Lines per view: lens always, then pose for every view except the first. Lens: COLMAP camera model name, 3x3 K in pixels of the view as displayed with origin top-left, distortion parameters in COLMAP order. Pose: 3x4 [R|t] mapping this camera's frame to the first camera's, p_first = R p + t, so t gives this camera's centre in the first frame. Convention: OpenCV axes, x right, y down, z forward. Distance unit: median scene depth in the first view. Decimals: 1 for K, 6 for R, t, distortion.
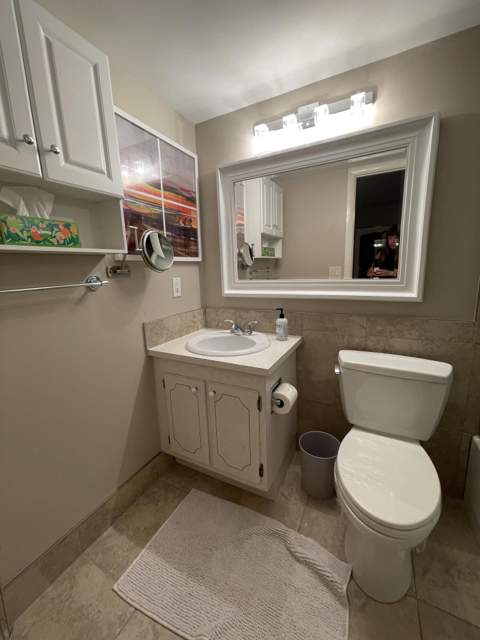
lens RADIAL K [[260.1, 0, 239.5], [0, 260.1, 319.2], [0, 0, 1]] dist [-0.008321, 0.001653]
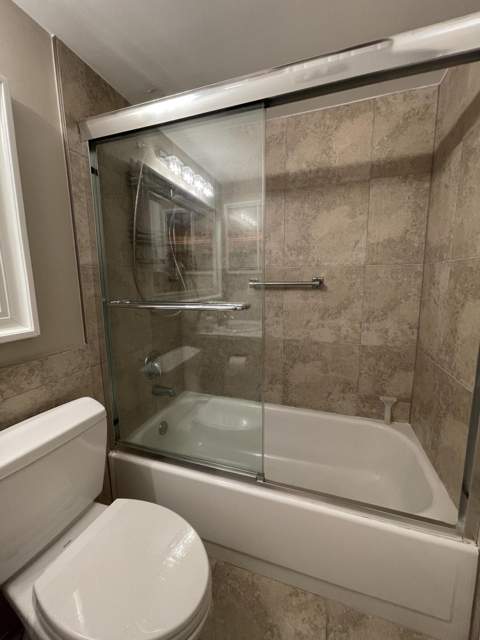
lens RADIAL K [[260.1, 0, 240.8], [0, 260.1, 318.9], [0, 0, 1]] dist [-0.008321, 0.001653]
pose [[-0.161111, -0.115589, 0.980144, -0.102982], [0.208132, 0.966804, 0.148228, -0.099647], [-0.964741, 0.227880, -0.131705, 0.516567]]
